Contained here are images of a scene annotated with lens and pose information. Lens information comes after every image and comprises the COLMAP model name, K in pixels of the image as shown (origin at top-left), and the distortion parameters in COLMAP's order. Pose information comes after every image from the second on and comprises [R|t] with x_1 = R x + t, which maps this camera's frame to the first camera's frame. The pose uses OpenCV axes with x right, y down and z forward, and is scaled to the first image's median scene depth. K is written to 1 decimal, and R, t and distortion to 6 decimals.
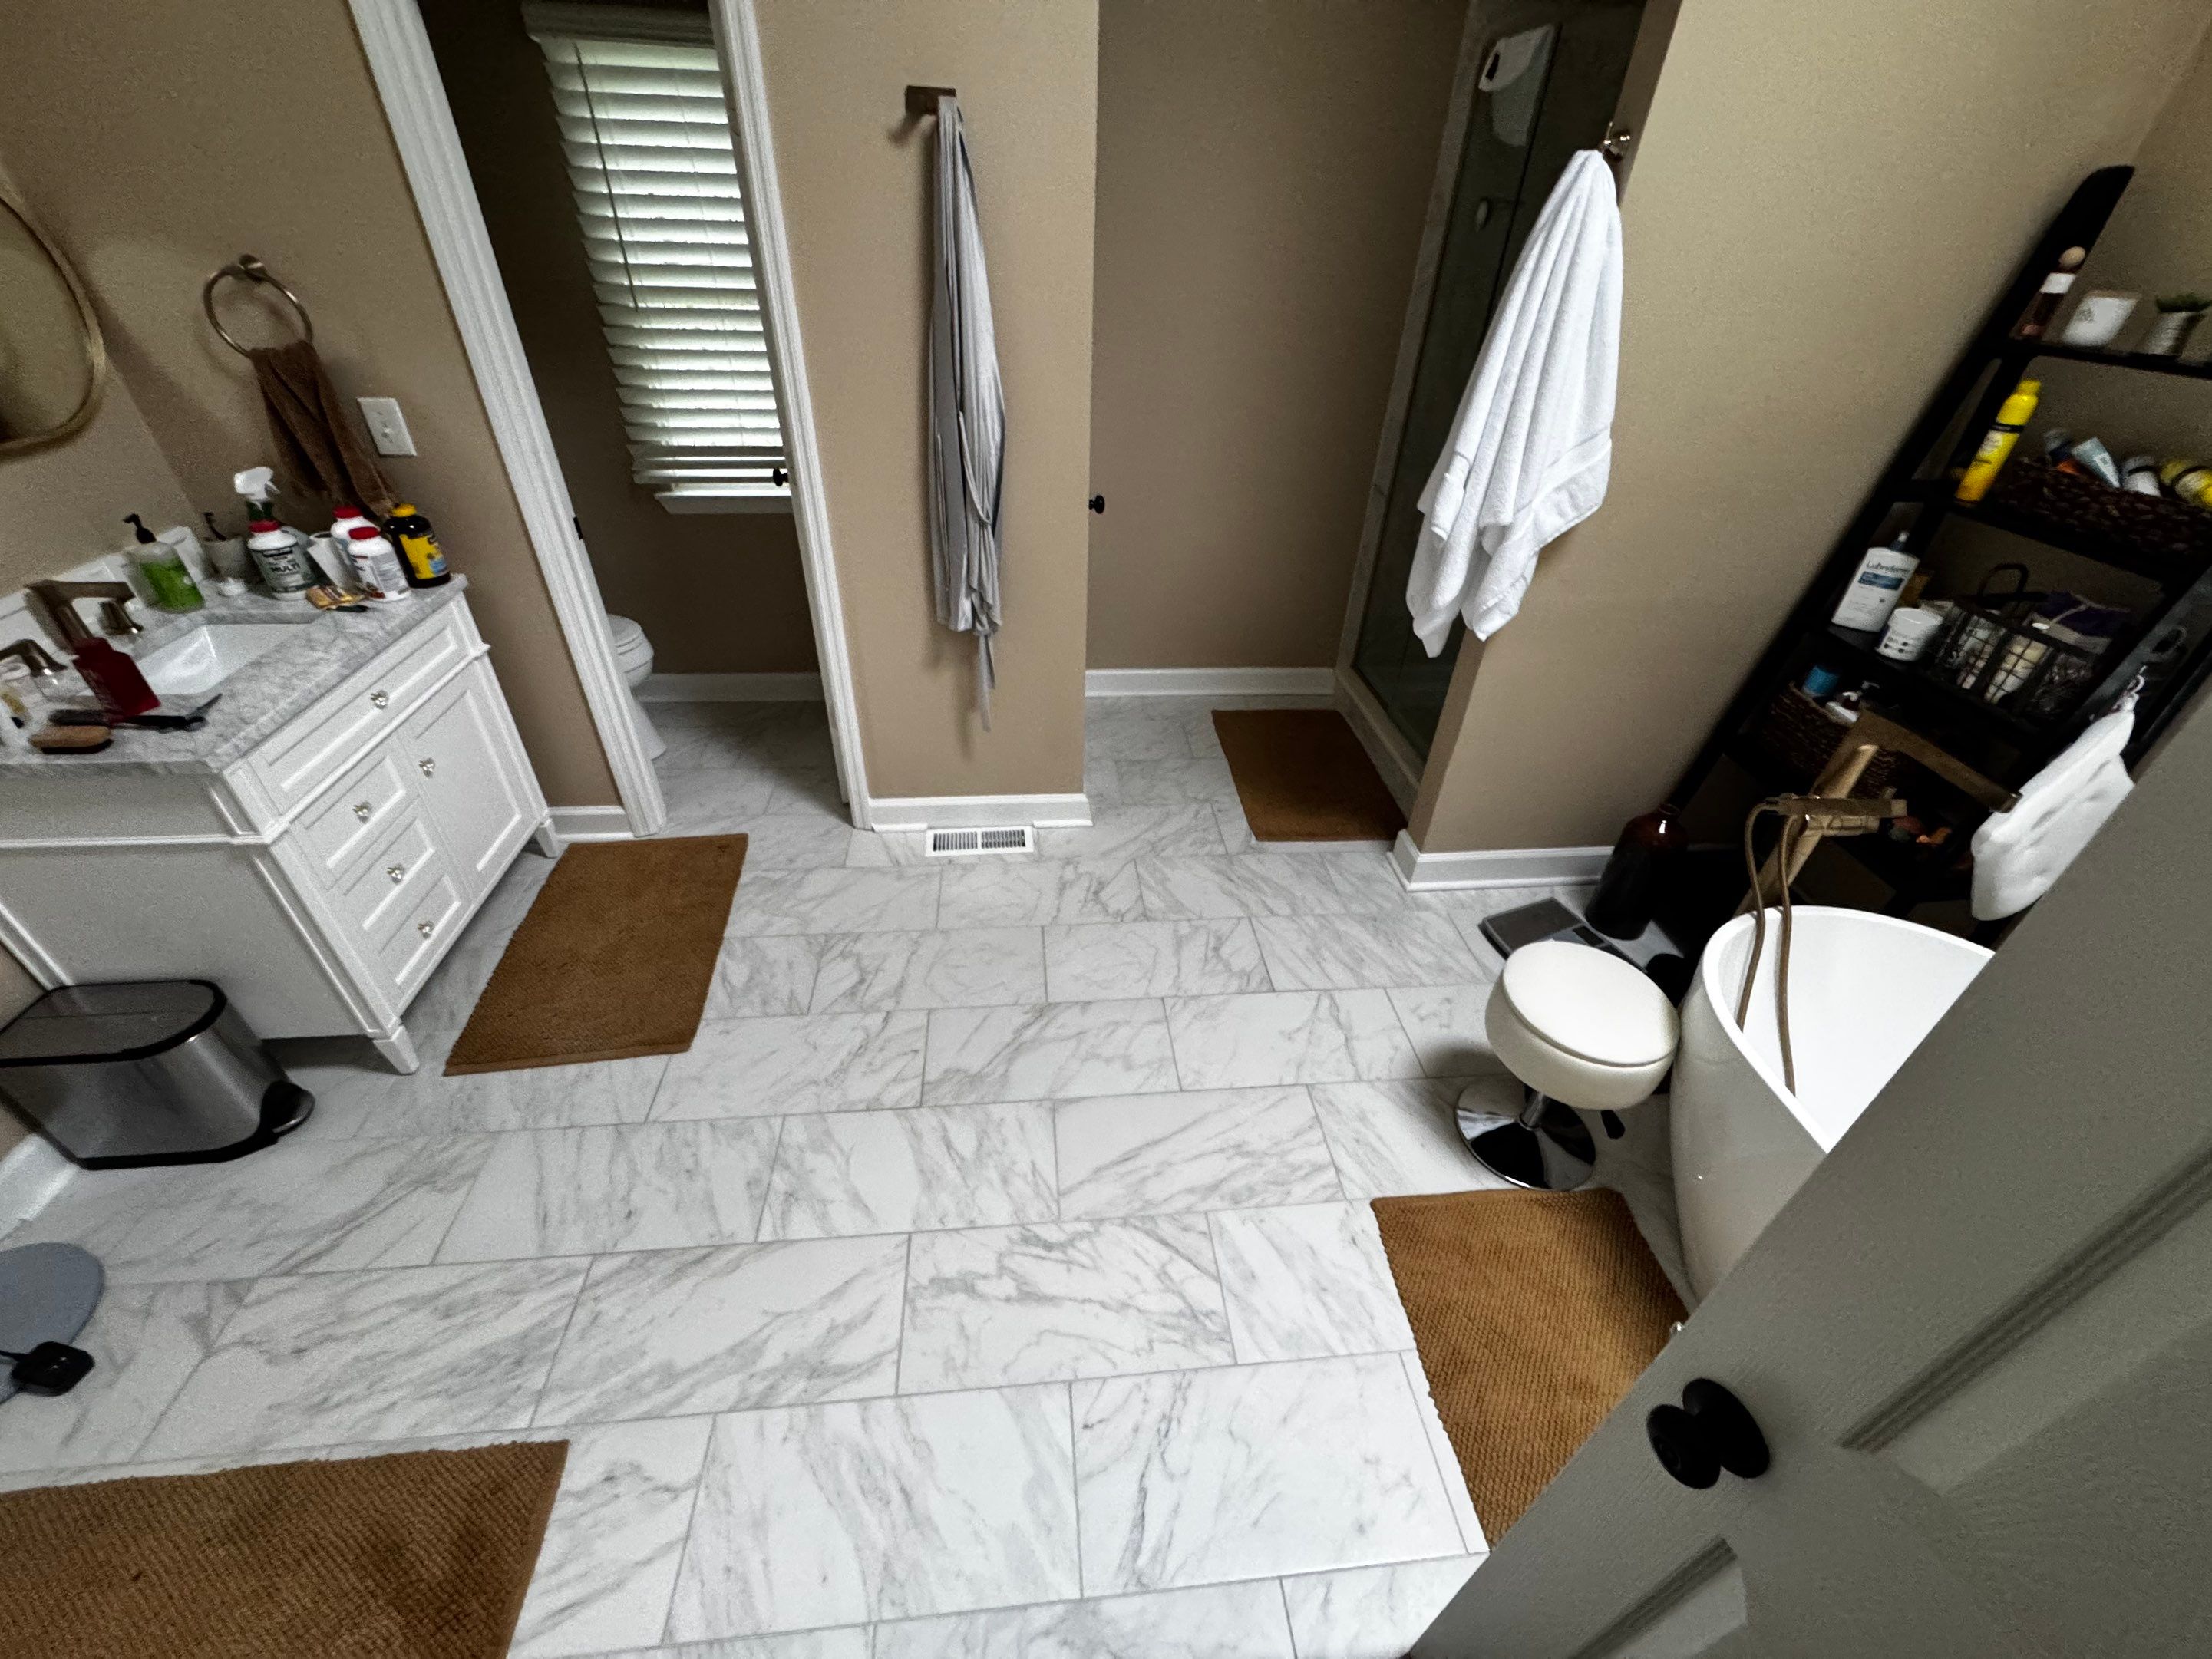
lens RADIAL K [[888.4, 0, 1099.5], [0, 888.4, 821.7], [0, 0, 1]] dist [0.001523, -0.000135]
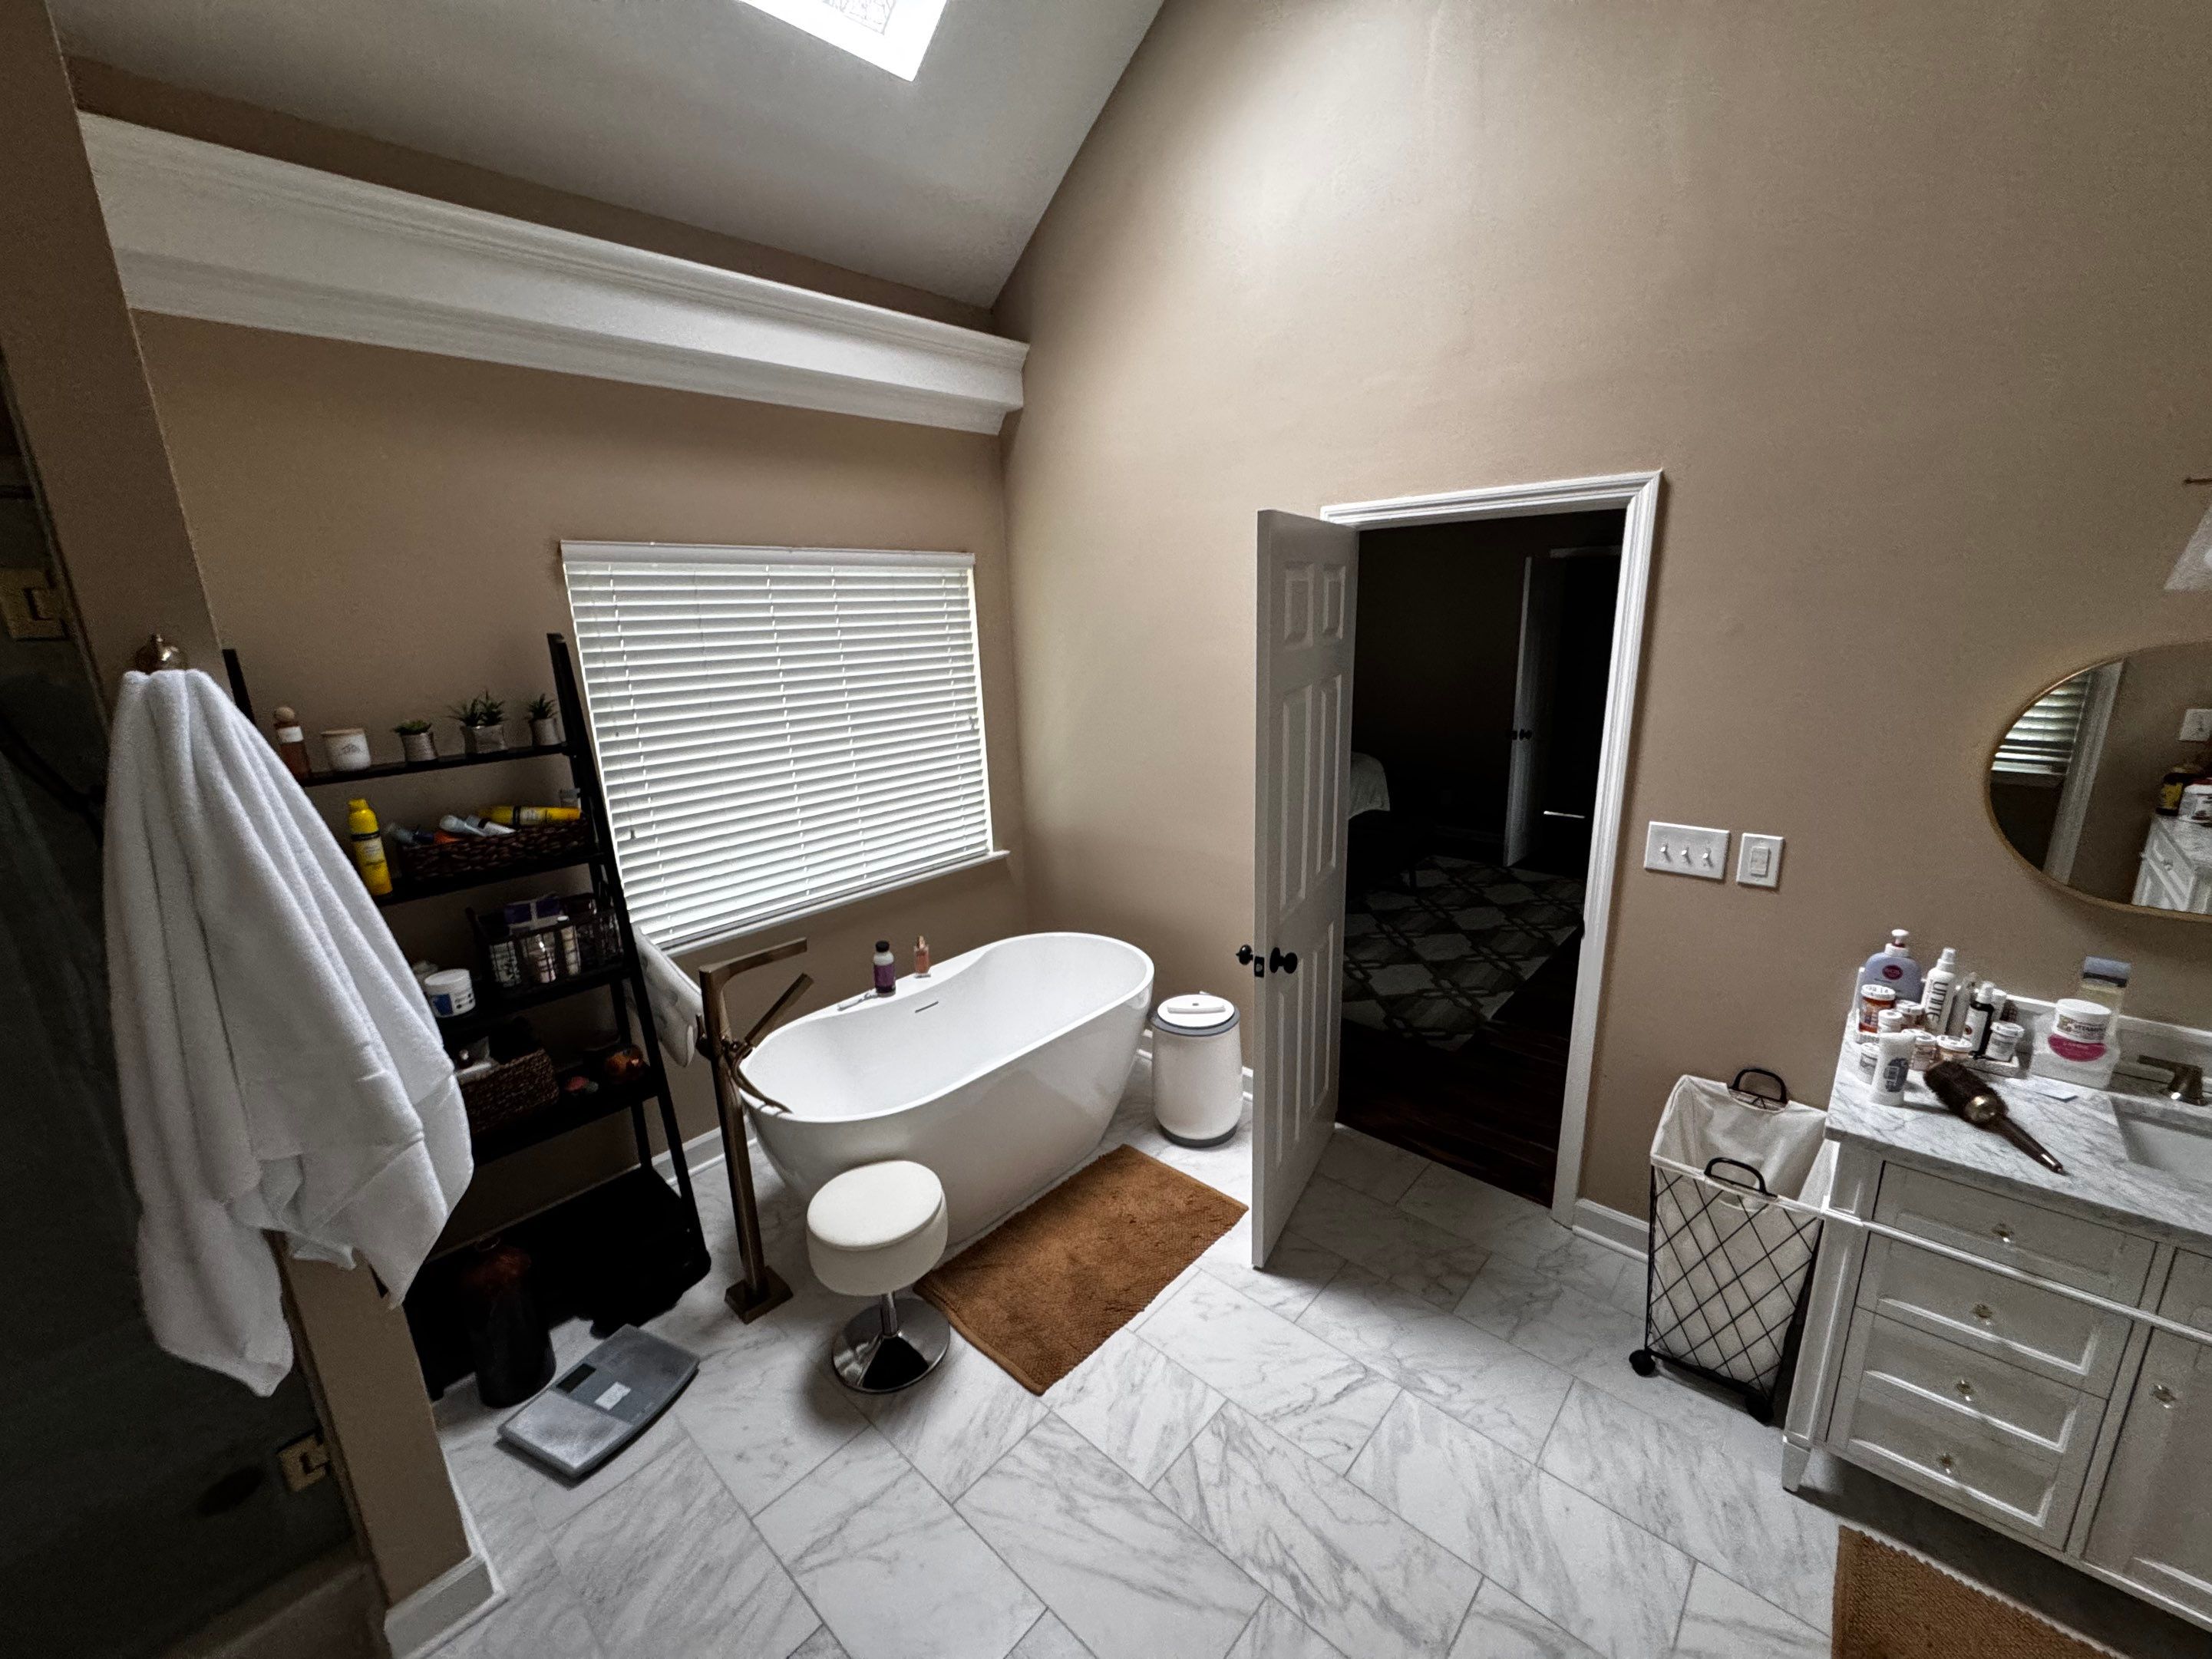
lens RADIAL K [[888.4, 0, 1105.4], [0, 888.4, 820.5], [0, 0, 1]] dist [0.001523, -0.000135]
pose [[-0.675539, -0.191623, 0.711989, -0.466951], [0.430526, 0.681415, 0.591880, -0.787256], [-0.598577, 0.706367, -0.377823, 0.924110]]
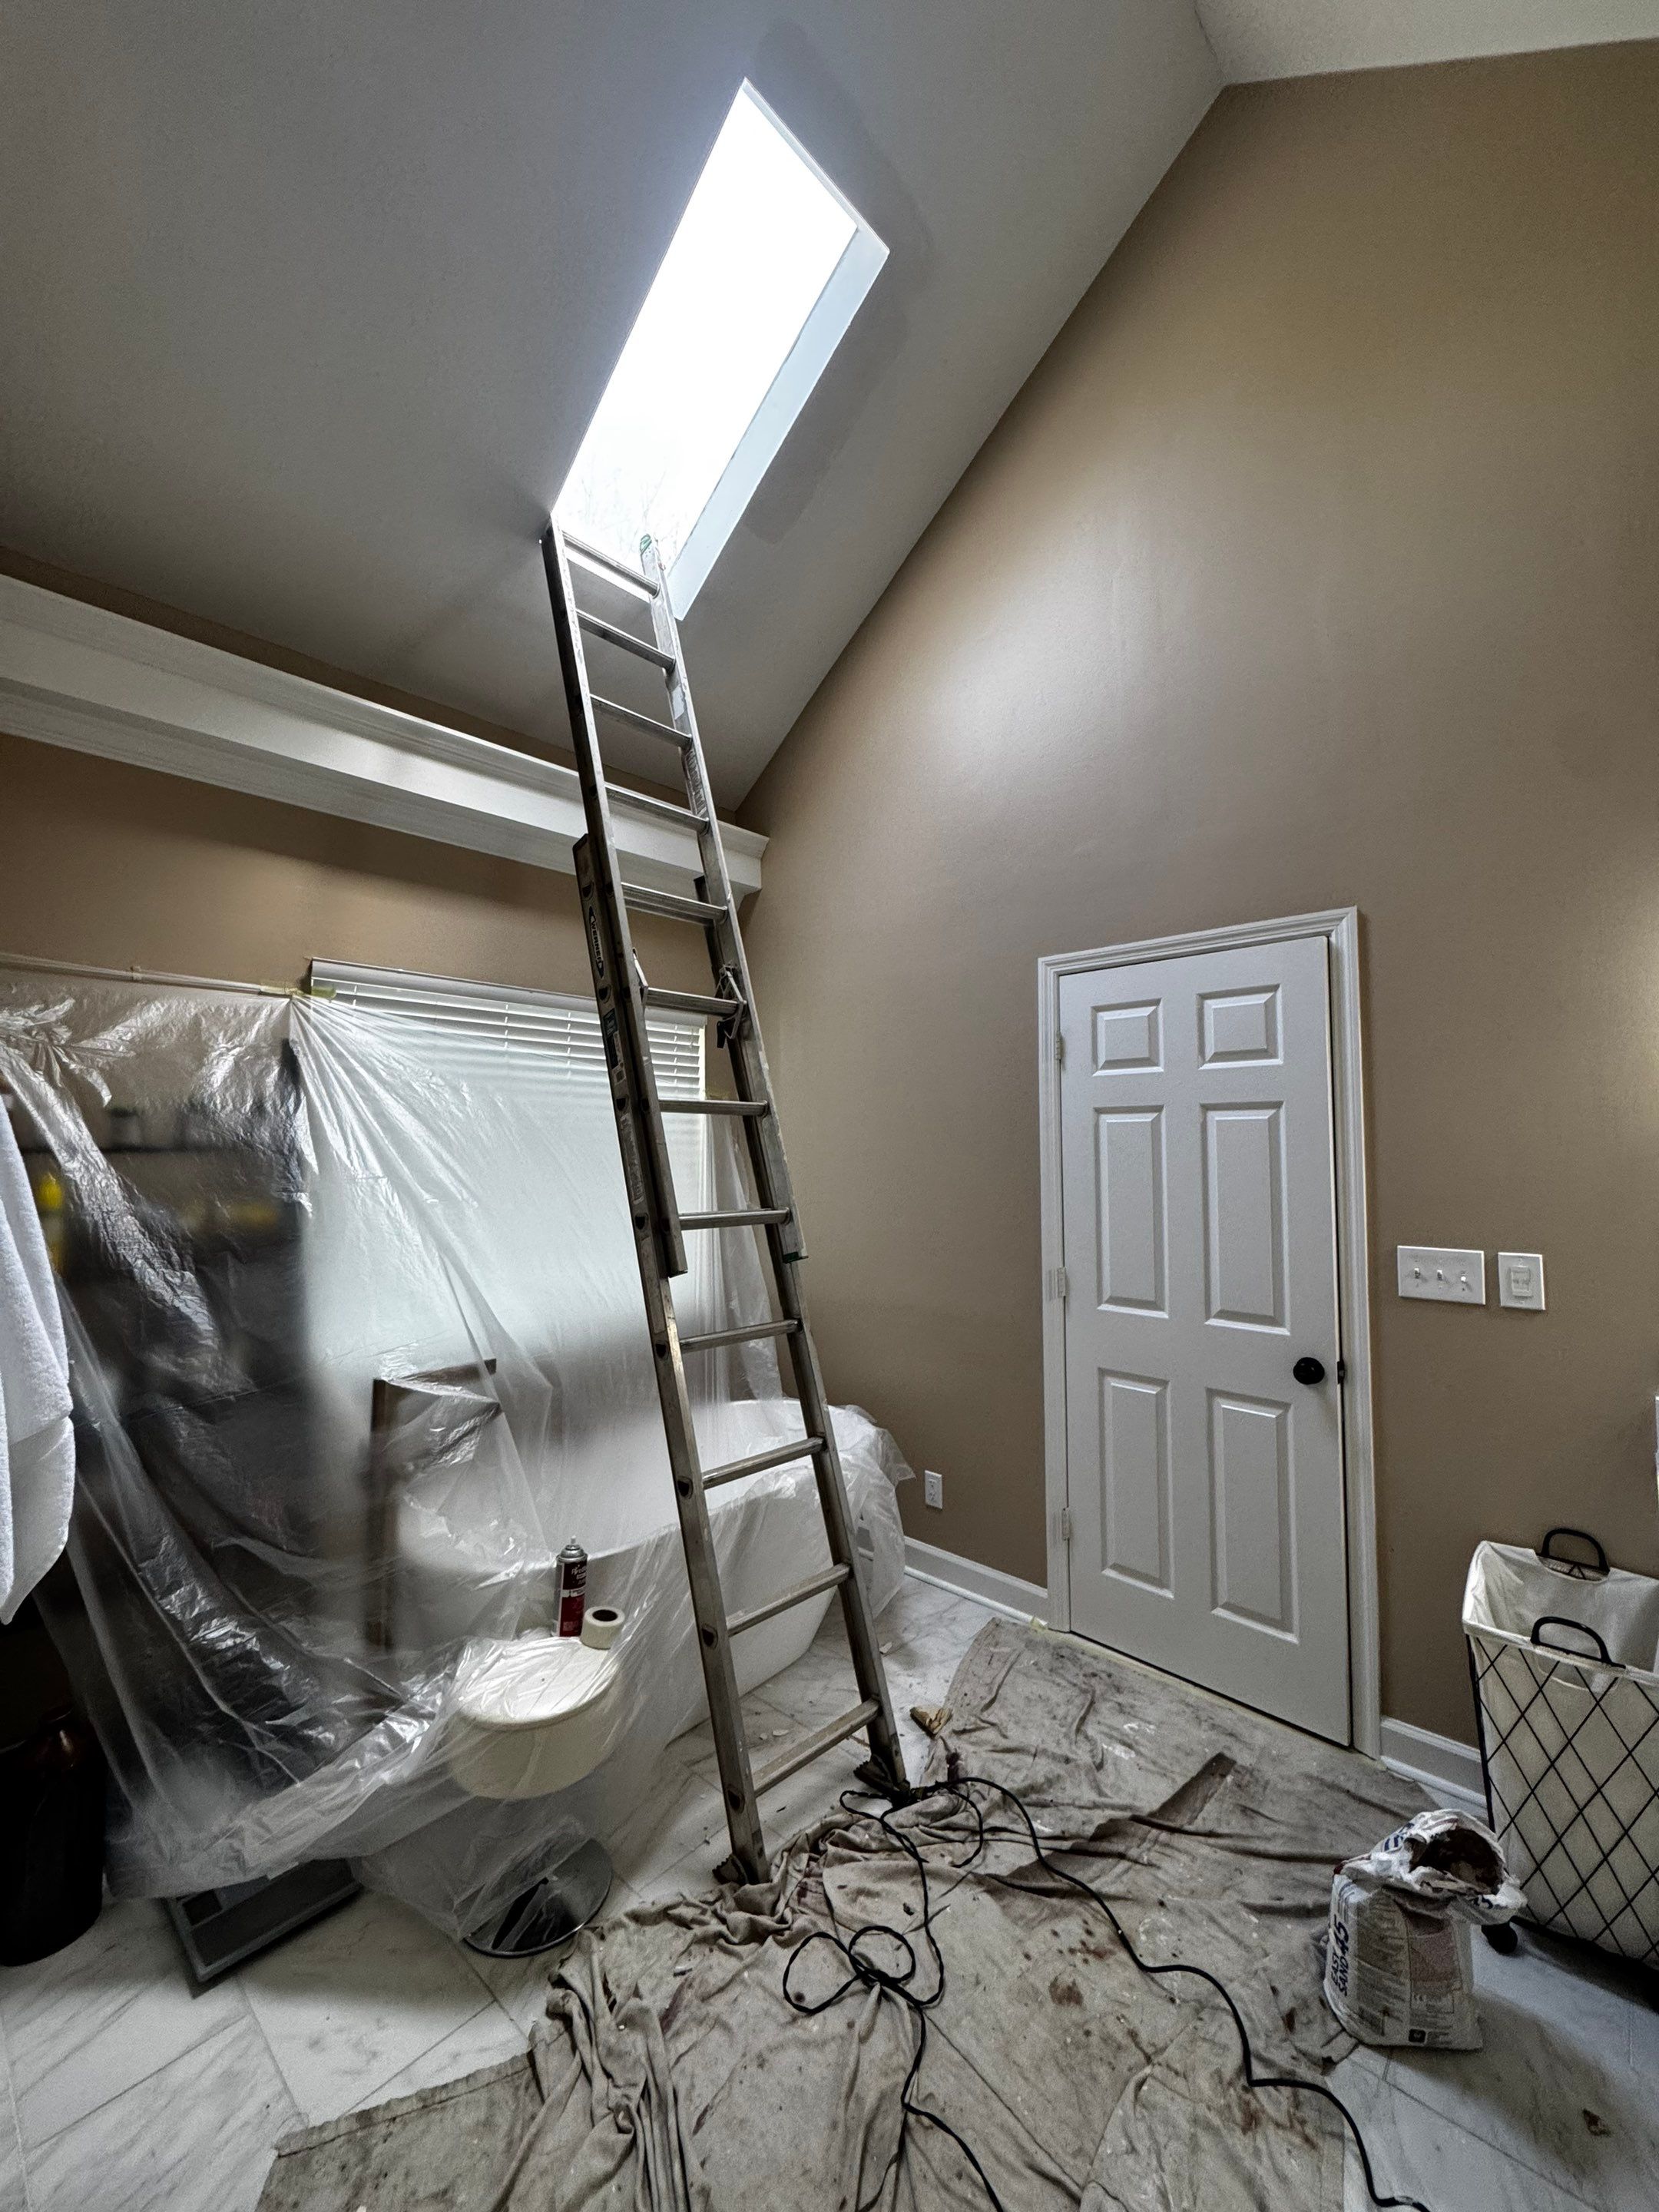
lens RADIAL K [[888.5, 0, 832.2], [0, 888.5, 1104.5], [0, 0, 1]] dist [0.001523, -0.000135]
pose [[-0.678408, 0.003571, 0.734677, -0.456151], [0.405164, 0.835997, 0.370069, -0.613479], [-0.612866, 0.548723, -0.568594, 1.042335]]
